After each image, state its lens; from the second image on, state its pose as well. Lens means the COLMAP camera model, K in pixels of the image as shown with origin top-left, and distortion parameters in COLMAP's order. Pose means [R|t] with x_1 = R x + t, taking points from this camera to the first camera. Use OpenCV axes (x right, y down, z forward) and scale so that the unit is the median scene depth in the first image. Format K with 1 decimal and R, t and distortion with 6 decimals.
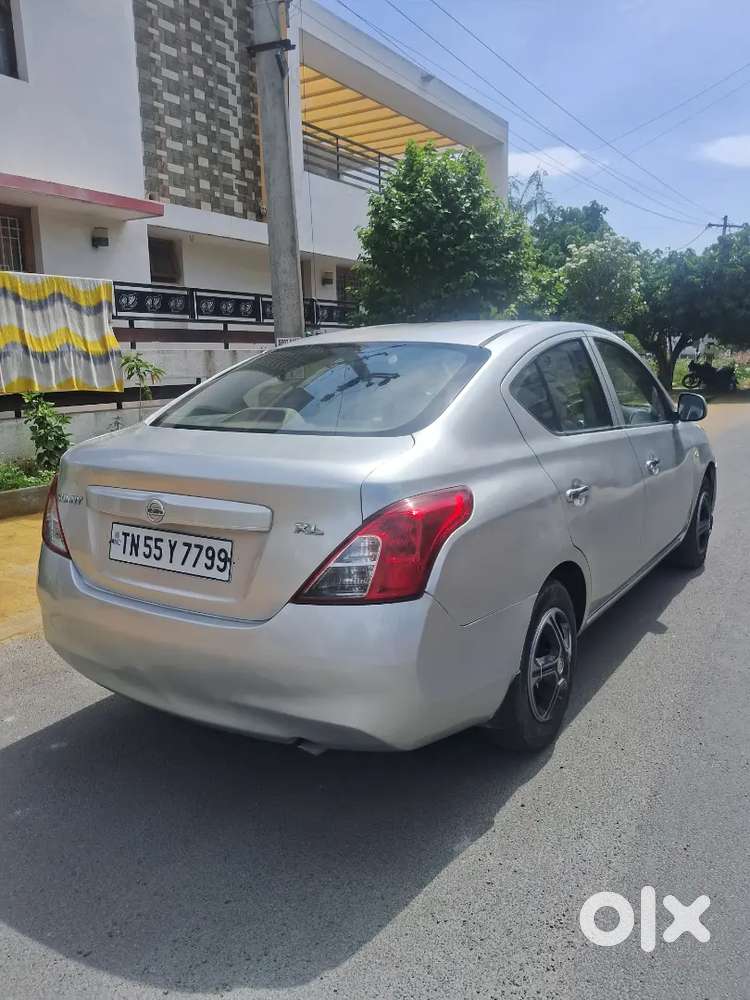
lens RADIAL K [[766.3, 0, 378.6], [0, 766.3, 496.6], [0, 0, 1]] dist [0.070060, -0.147395]
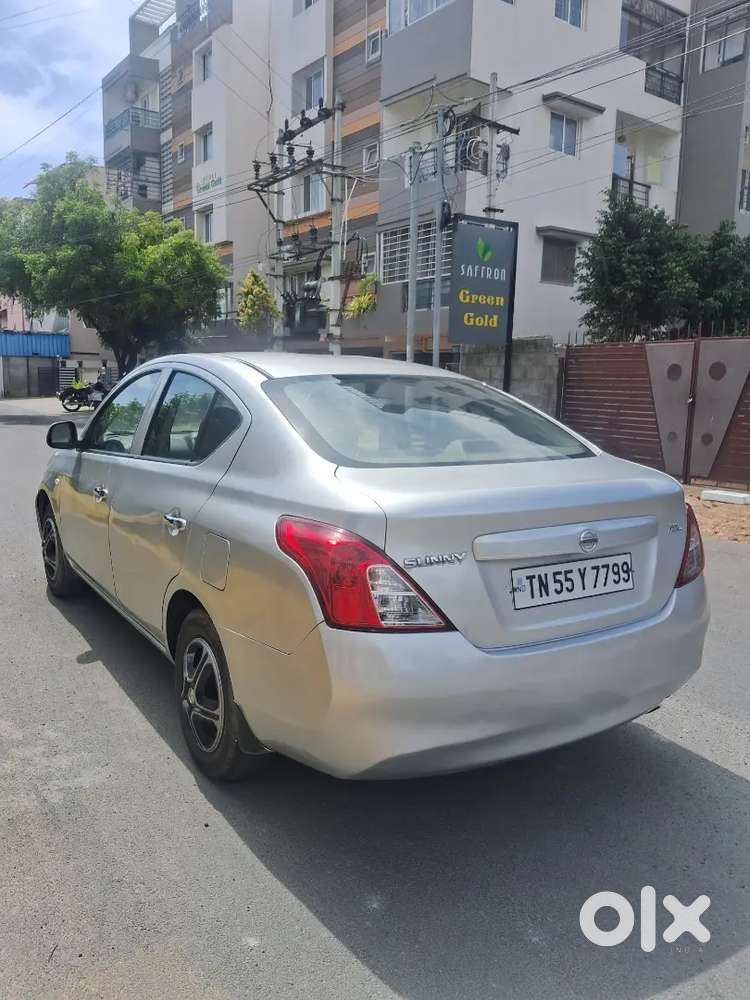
lens RADIAL K [[766.3, 0, 378.6], [0, 766.3, 496.6], [0, 0, 1]] dist [0.070060, -0.147395]
pose [[0.426802, -0.107767, 0.897901, -0.987145], [0.136660, 0.989158, 0.053760, -0.099485], [-0.893960, 0.099762, 0.436902, 0.591100]]
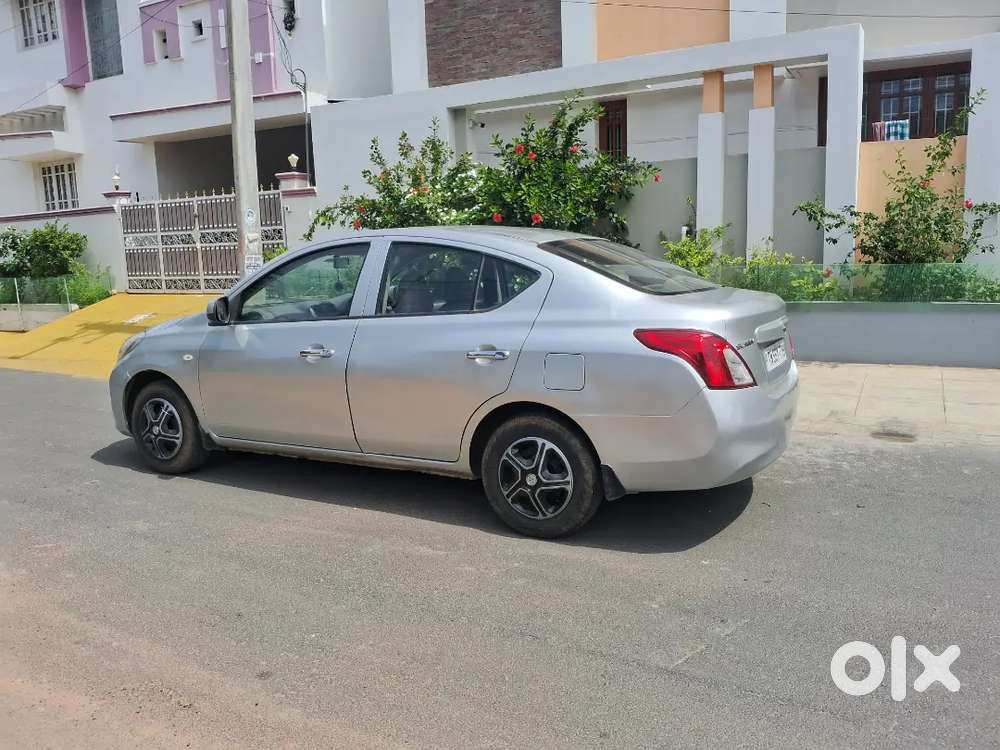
lens RADIAL K [[766.3, 0, 503.9], [0, 766.3, 376.8], [0, 0, 1]] dist [0.070060, -0.147395]
pose [[-0.041950, -0.131634, 0.990410, -1.481131], [0.209245, 0.968143, 0.137537, -0.184733], [-0.976963, 0.213008, -0.013070, 1.236999]]
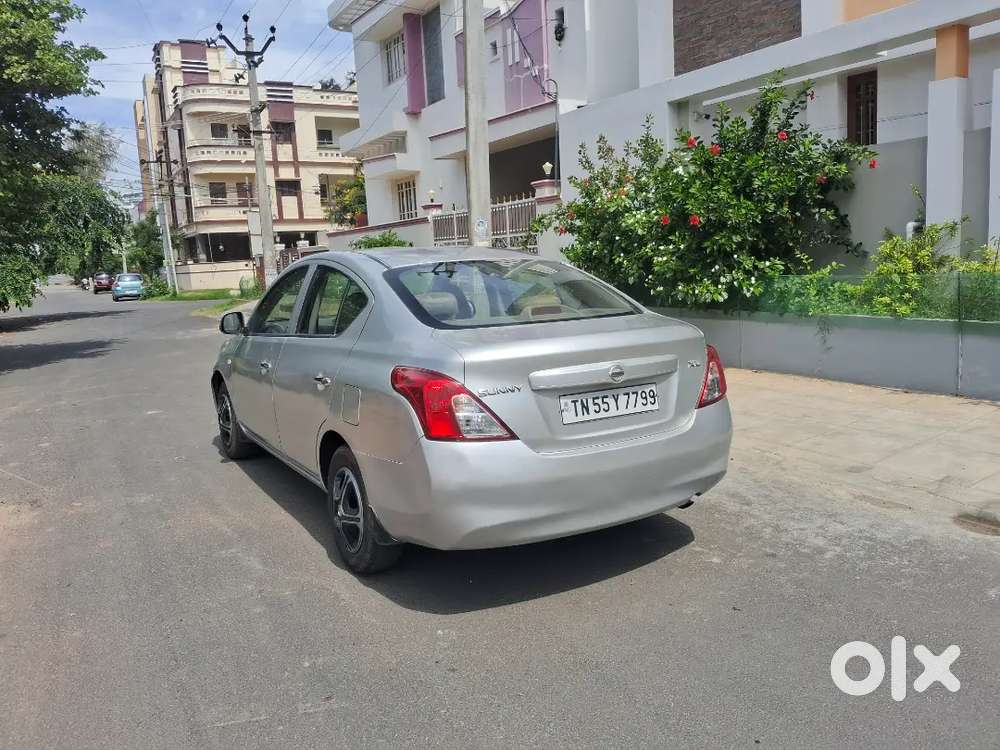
lens RADIAL K [[766.3, 0, 503.9], [0, 766.3, 376.8], [0, 0, 1]] dist [0.070060, -0.147395]
pose [[0.456574, -0.125683, 0.880763, -1.211634], [0.190816, 0.980768, 0.041038, -0.054404], [-0.868982, 0.149327, 0.471775, 0.383044]]
